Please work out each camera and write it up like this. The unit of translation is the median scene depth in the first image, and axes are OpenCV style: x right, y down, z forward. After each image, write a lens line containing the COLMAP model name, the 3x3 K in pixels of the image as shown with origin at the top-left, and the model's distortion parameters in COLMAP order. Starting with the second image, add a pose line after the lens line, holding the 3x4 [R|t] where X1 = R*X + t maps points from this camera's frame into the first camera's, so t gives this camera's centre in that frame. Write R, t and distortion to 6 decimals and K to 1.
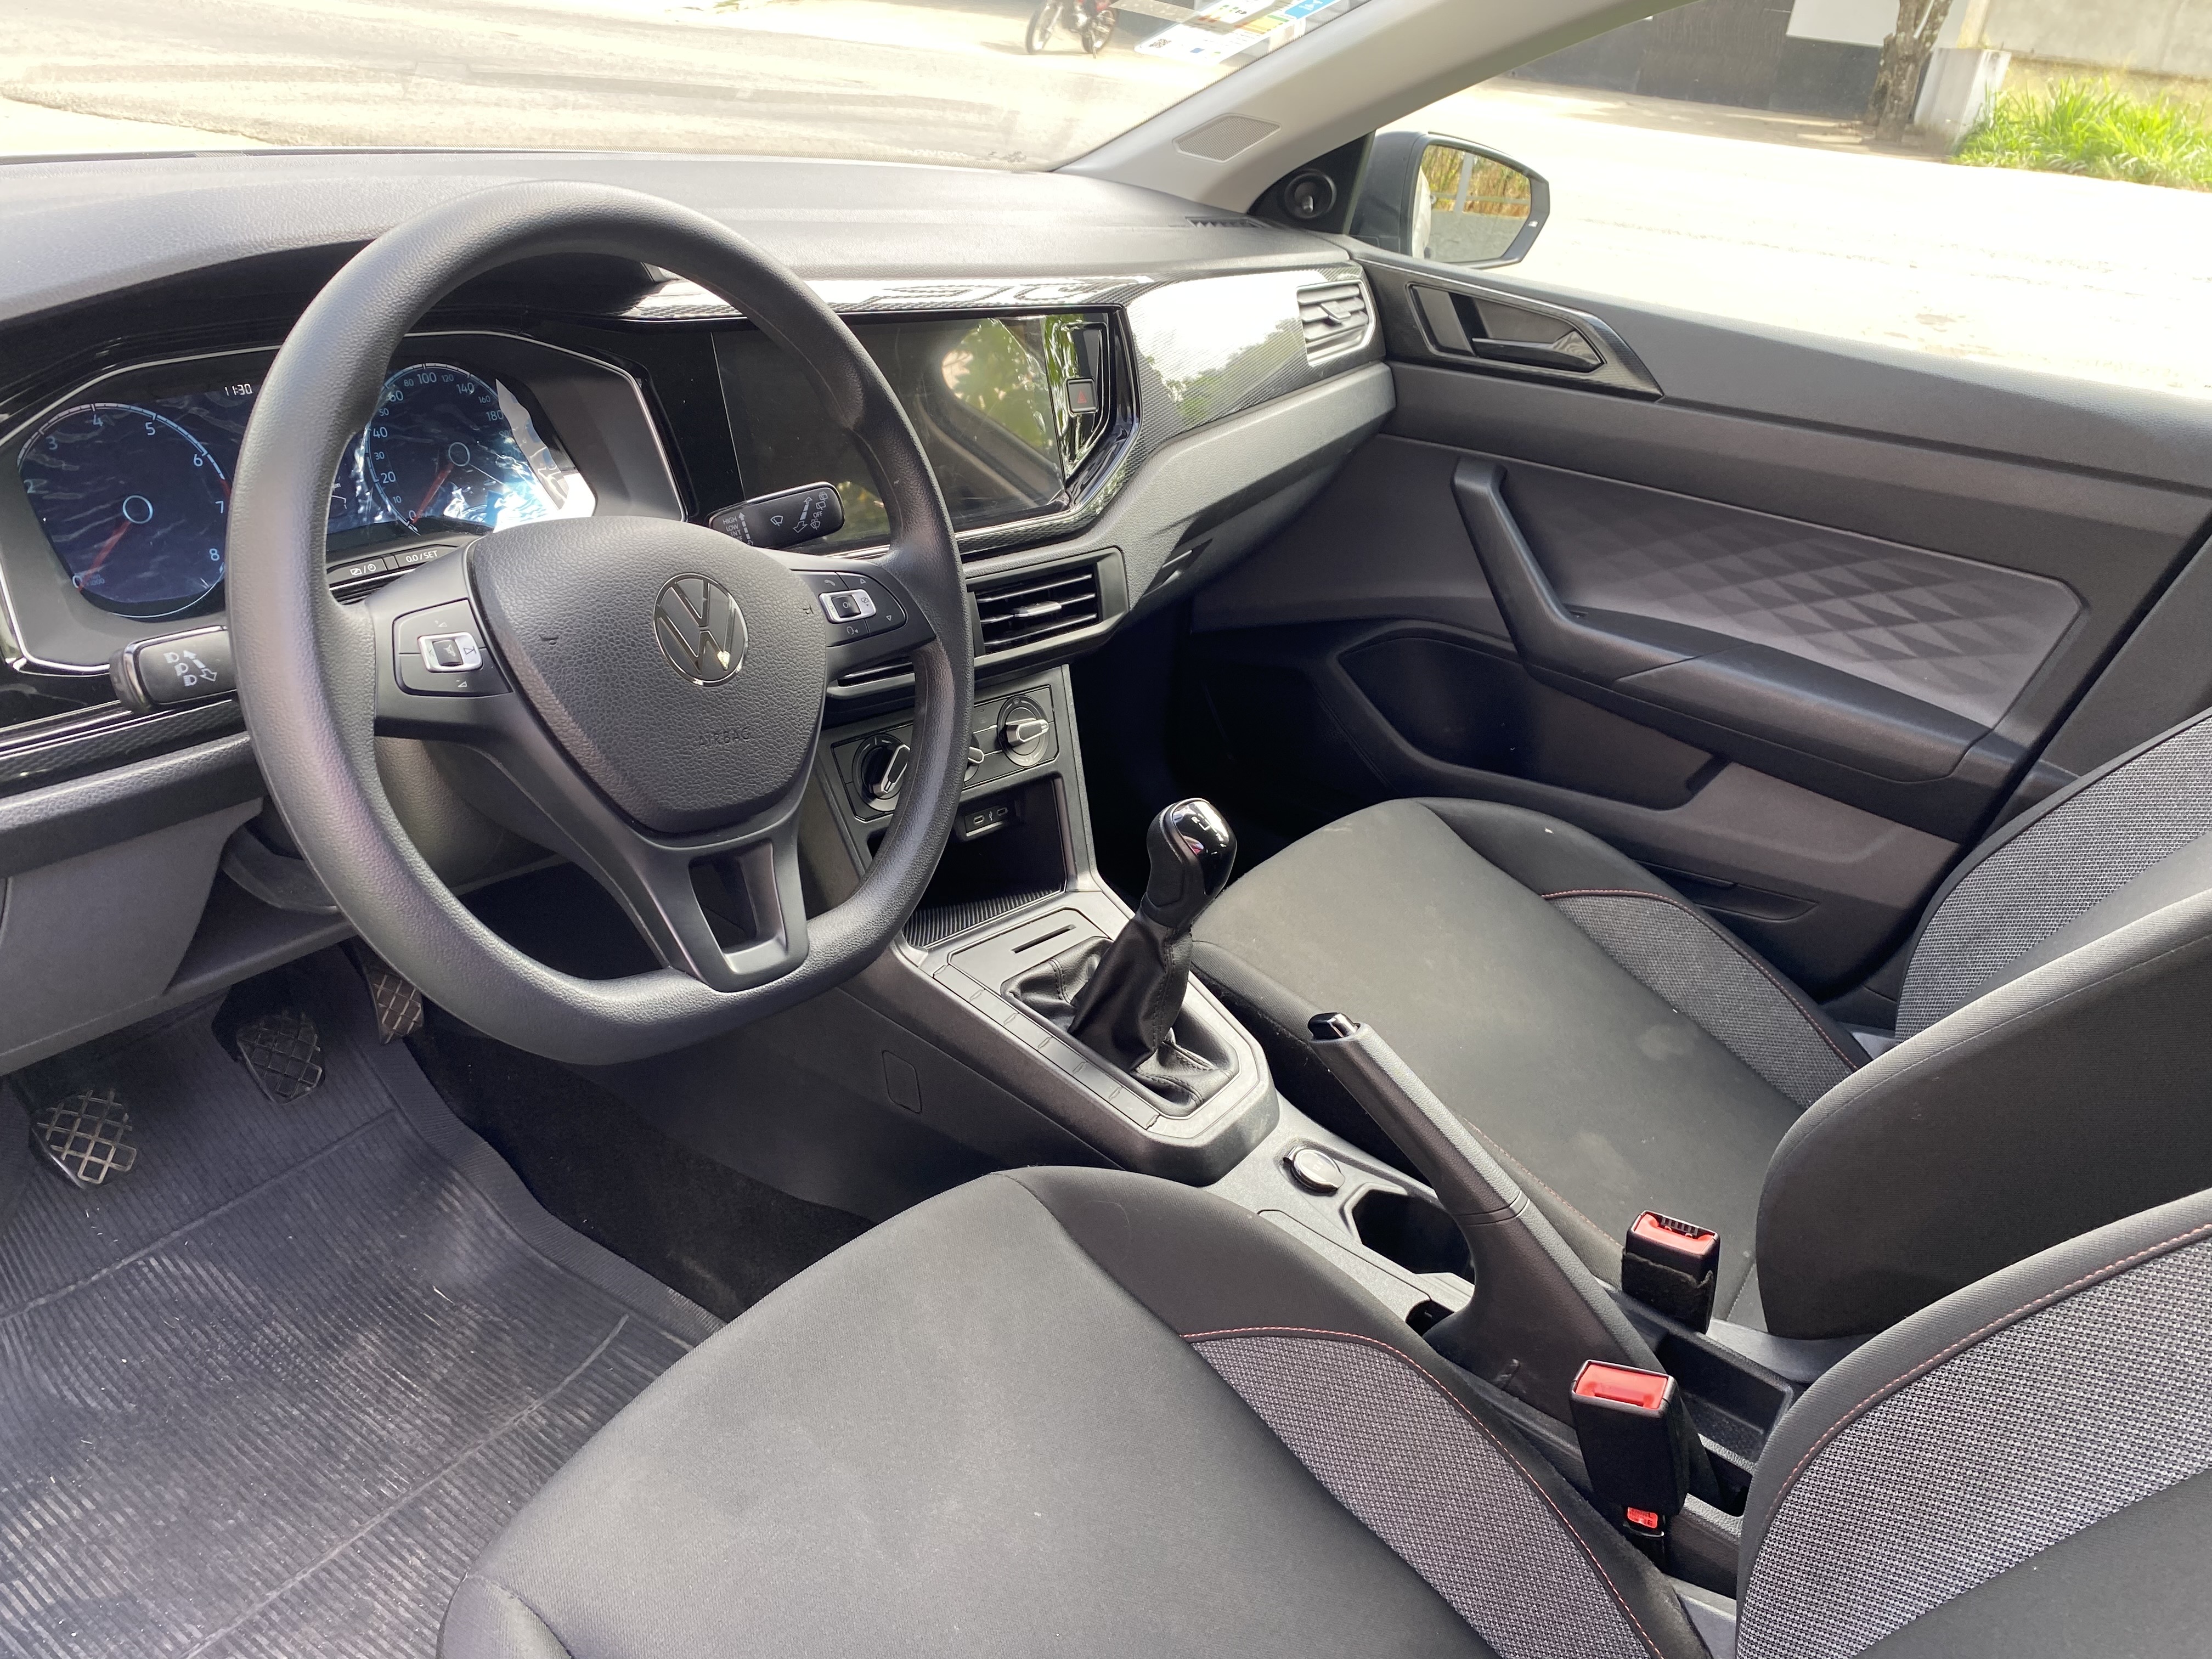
lens RADIAL K [[1699.3, 0, 1085.9], [0, 1699.3, 807.4], [0, 0, 1]] dist [0.027623, -0.033302]
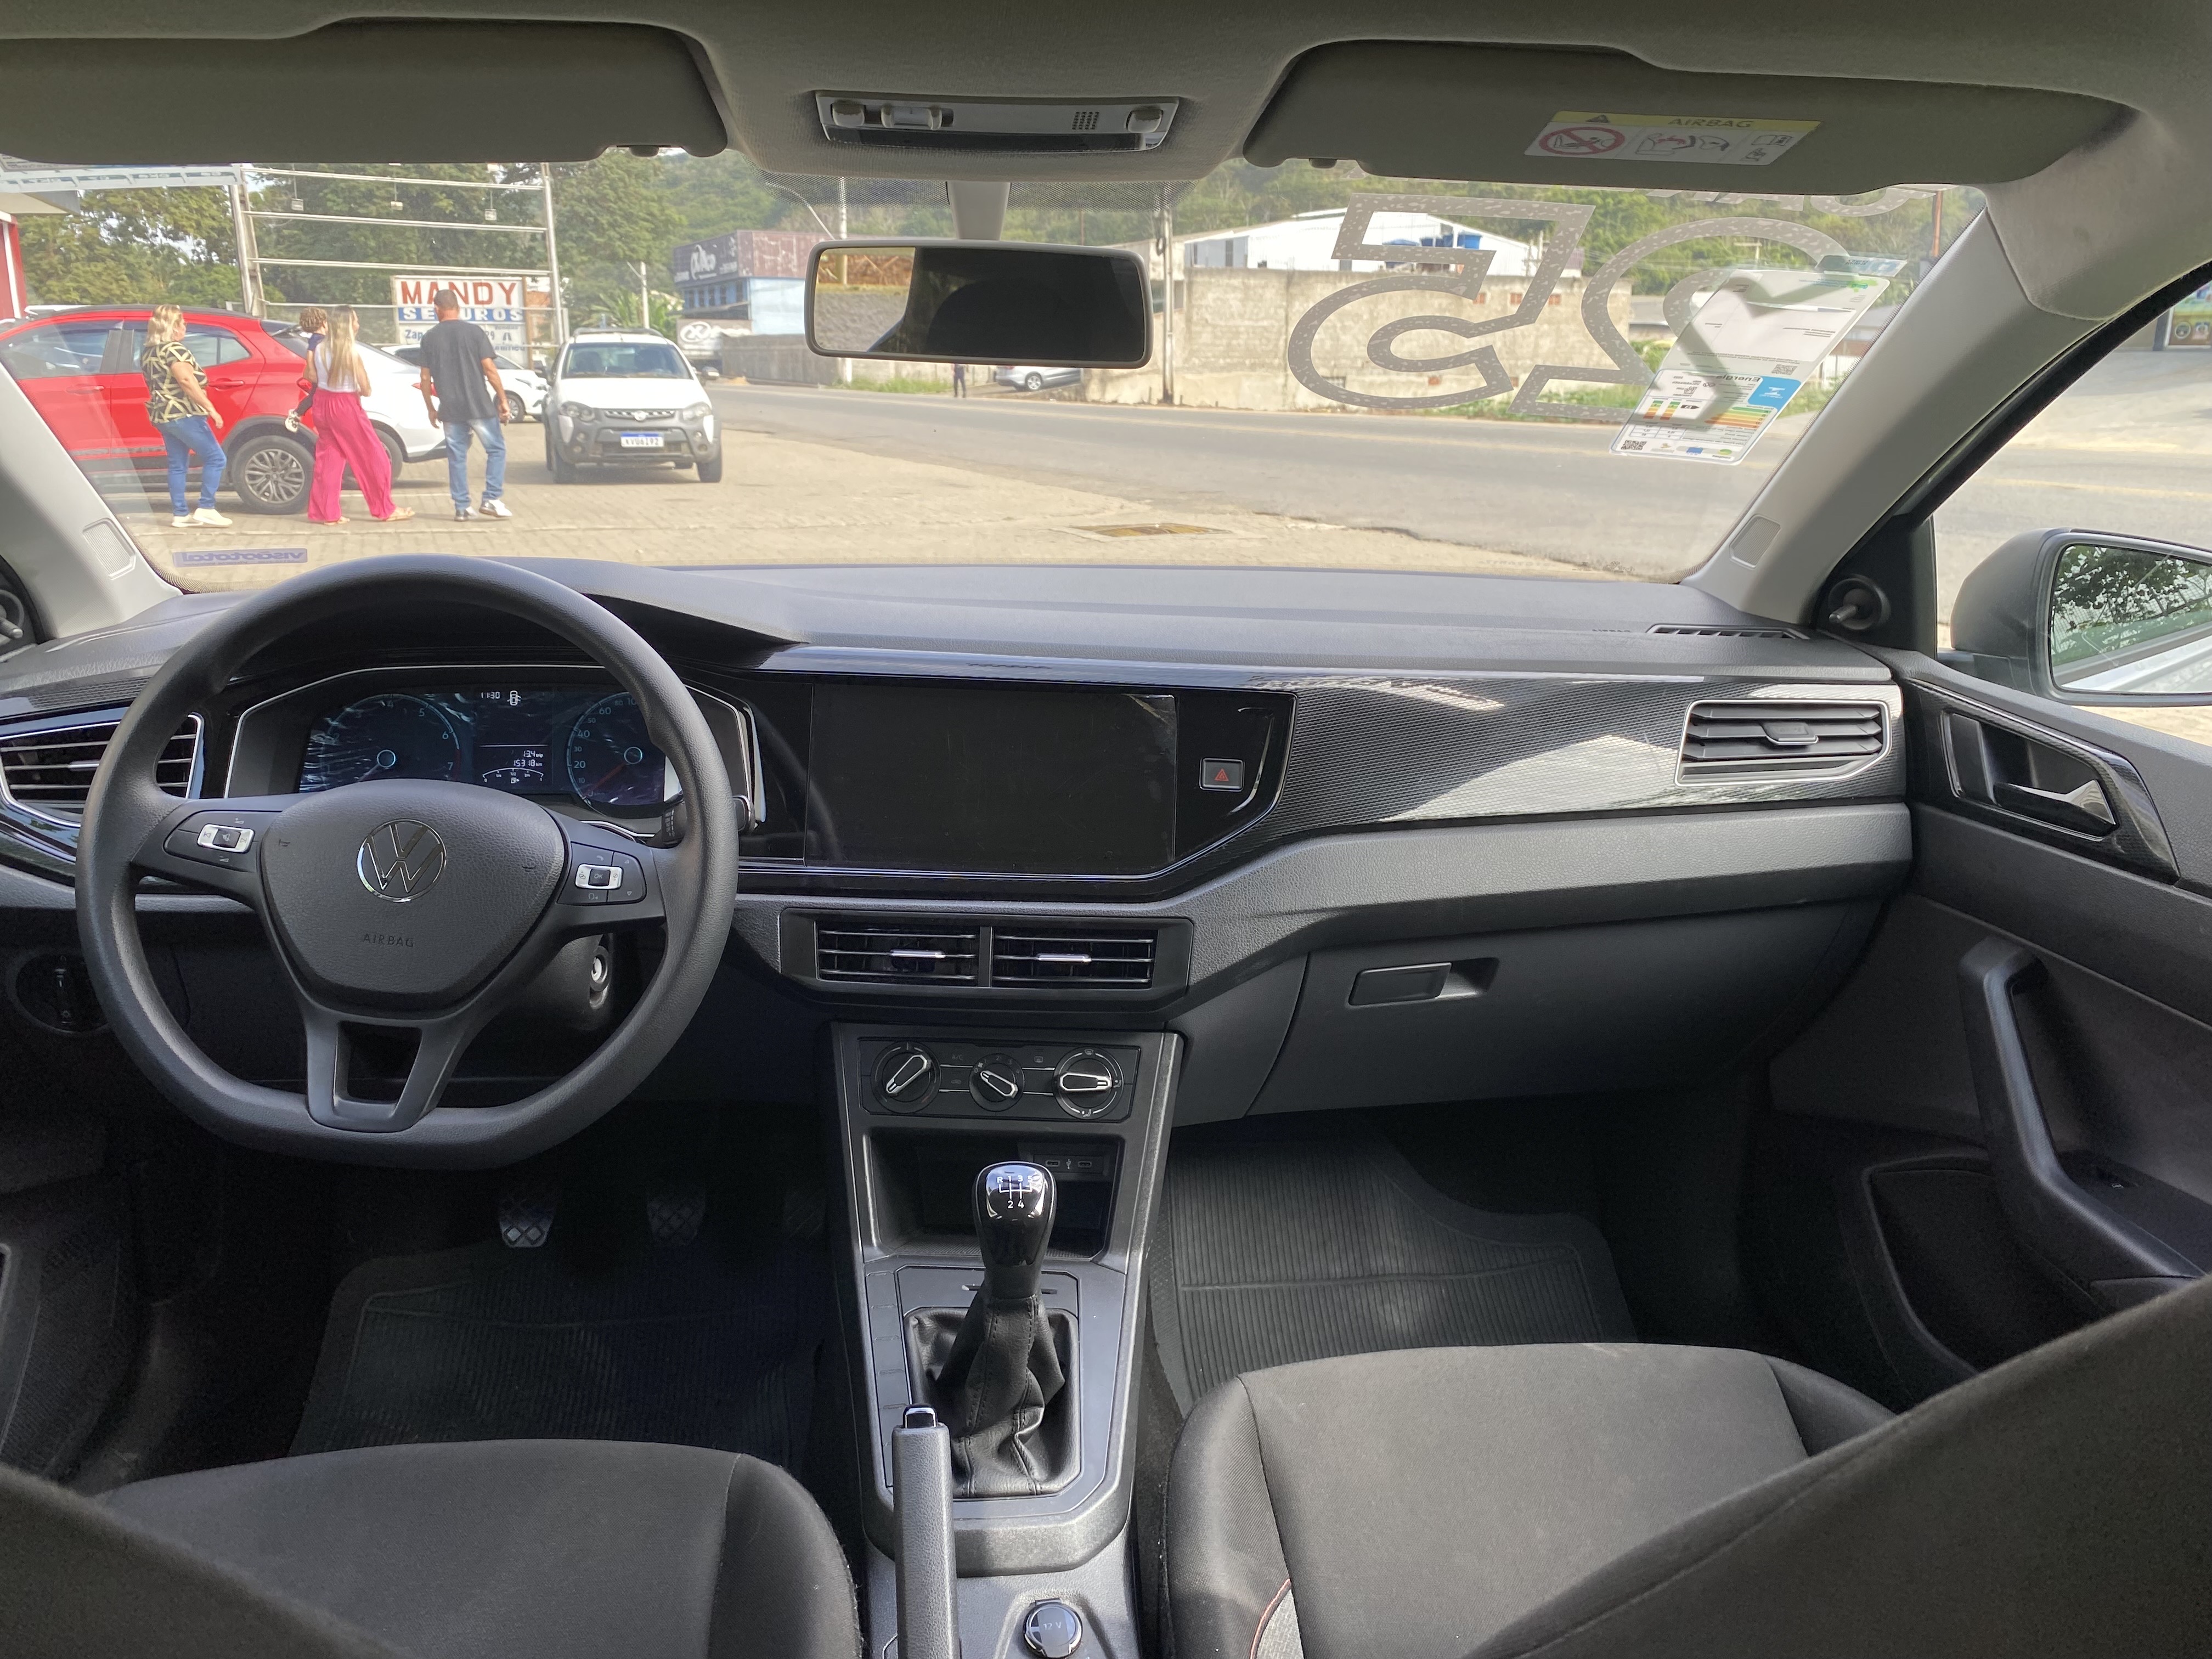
lens RADIAL K [[1699.3, 0, 1088.6], [0, 1699.3, 799.2], [0, 0, 1]] dist [0.027623, -0.033302]
pose [[0.649239, 0.088499, -0.755418, 0.721808], [-0.277163, 0.952442, -0.126625, -0.080624], [0.708286, 0.291584, 0.642891, 0.308439]]
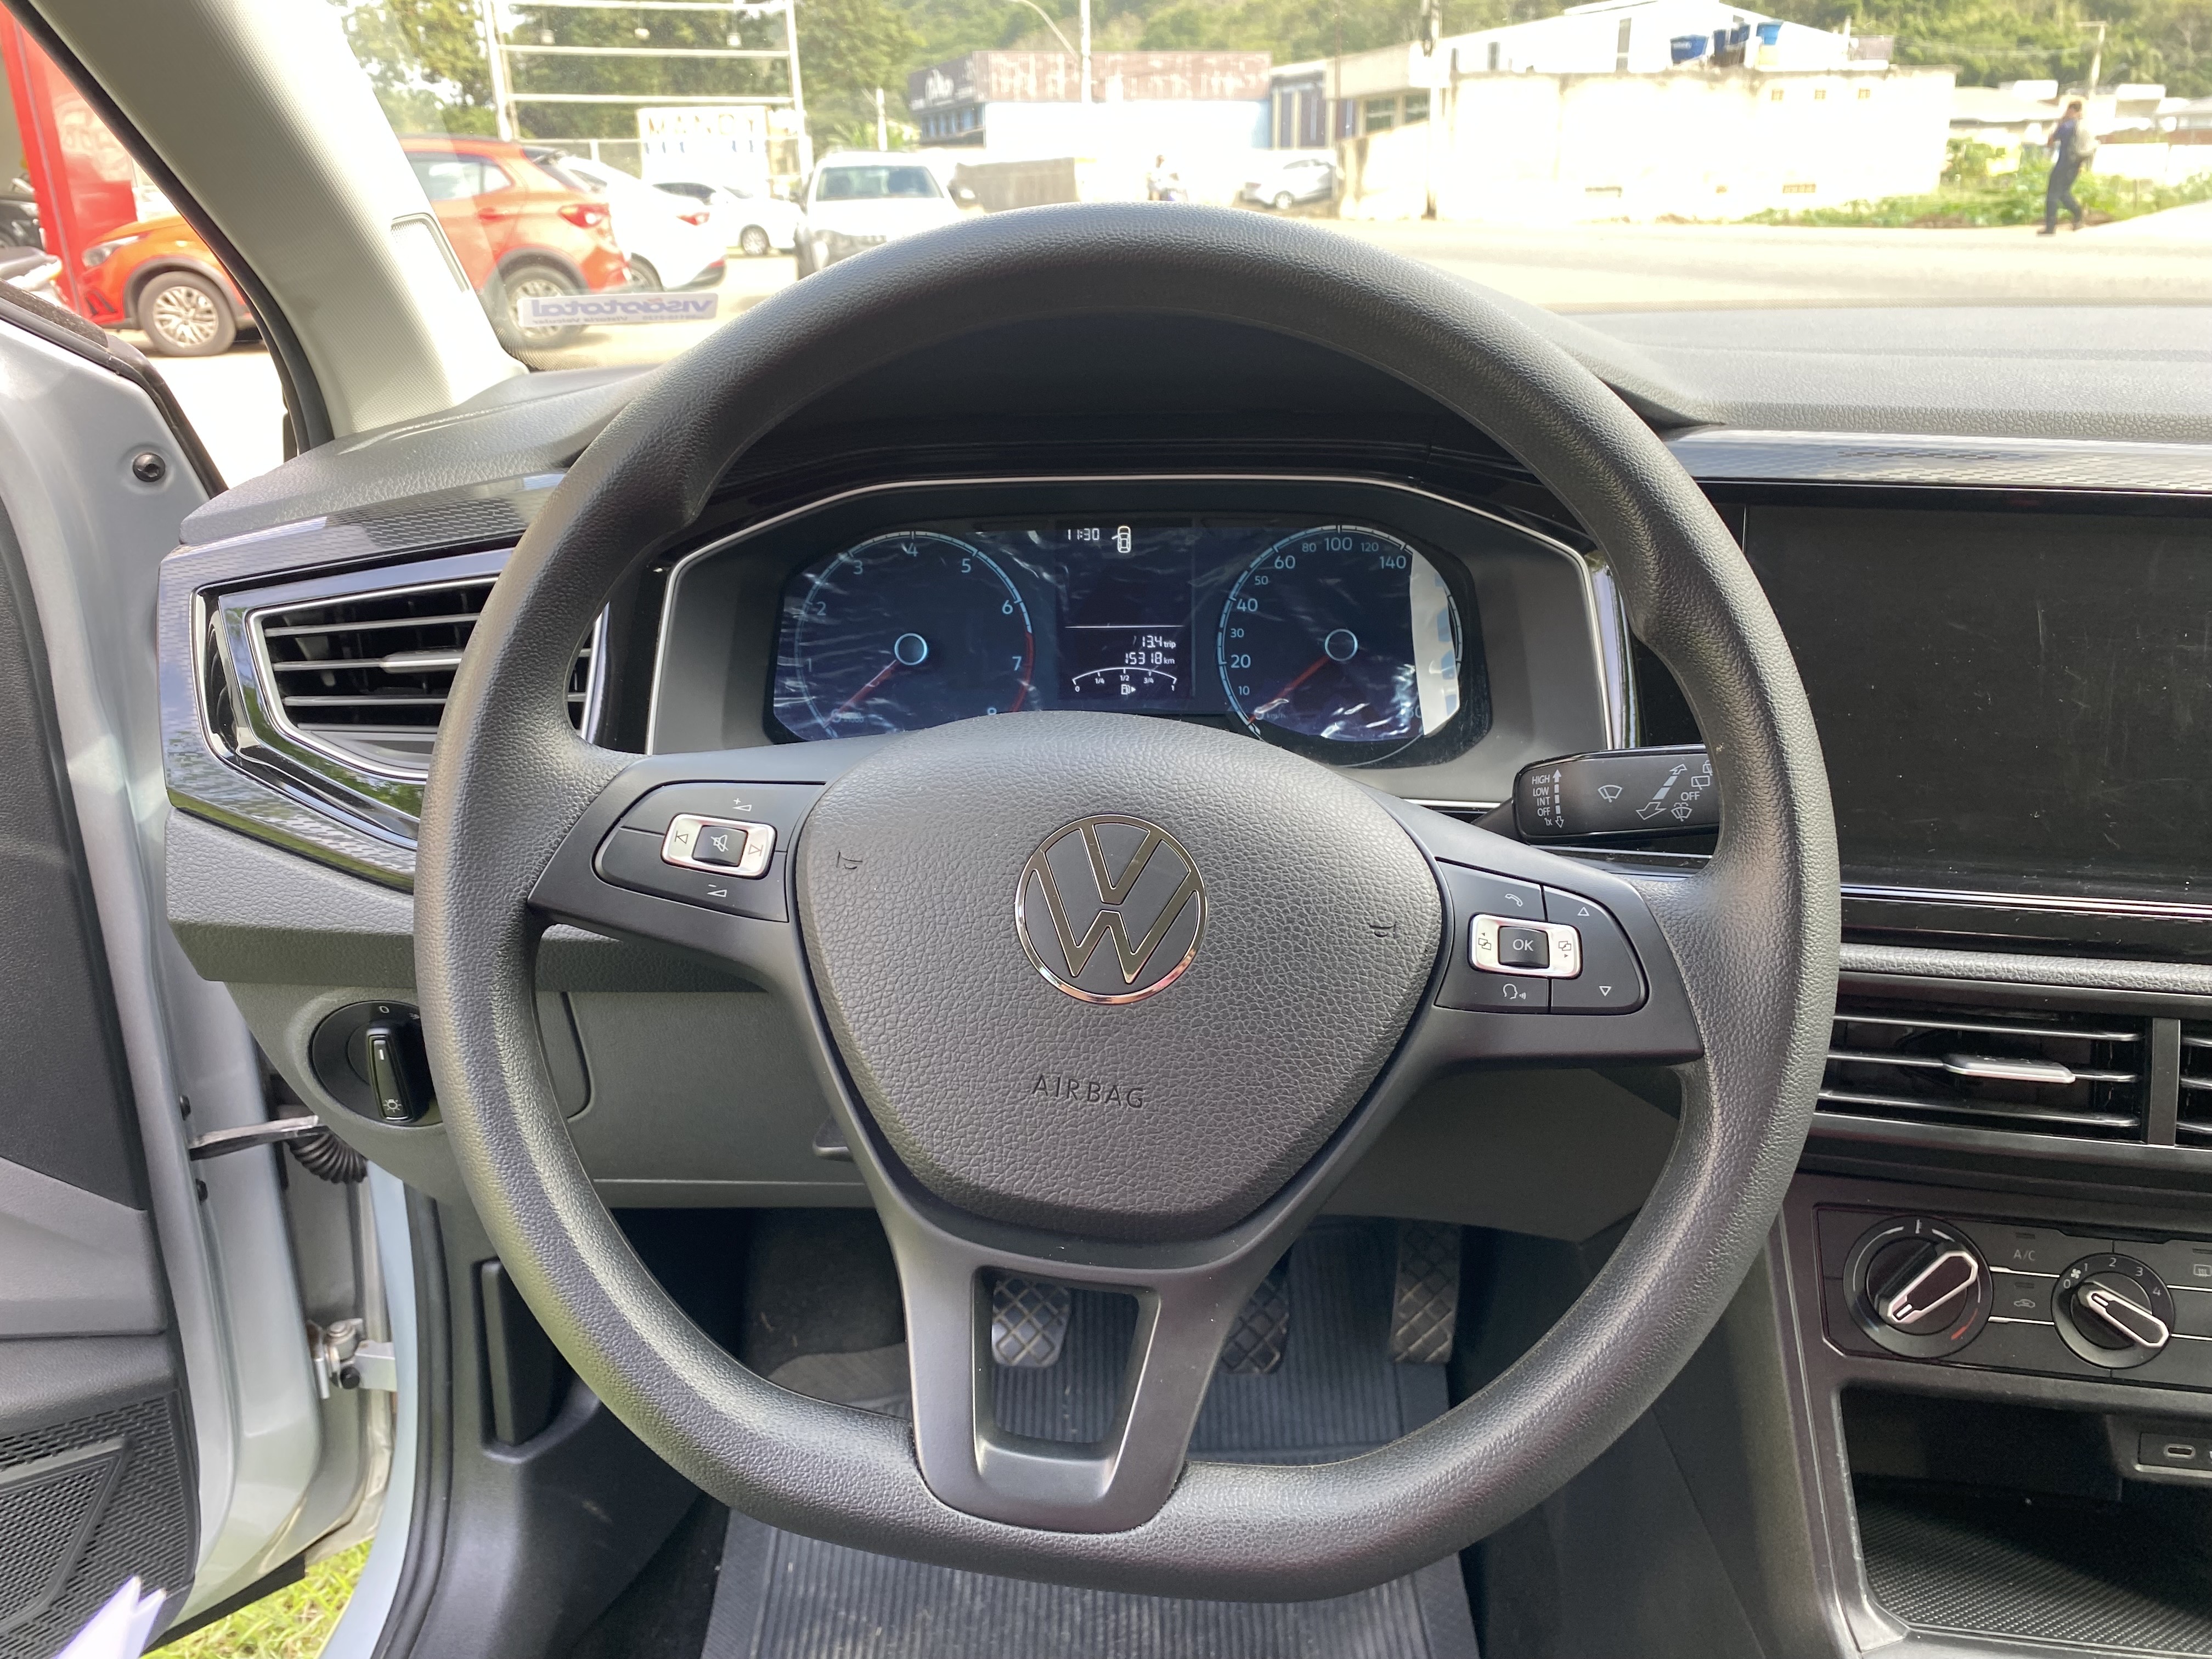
lens RADIAL K [[1699.3, 0, 1082.4], [0, 1699.3, 820.2], [0, 0, 1]] dist [0.027623, -0.033302]
pose [[0.539234, 0.179315, -0.822845, 0.159146], [-0.299082, 0.954153, 0.011933, -0.085827], [0.787259, 0.239664, 0.568141, 0.399926]]
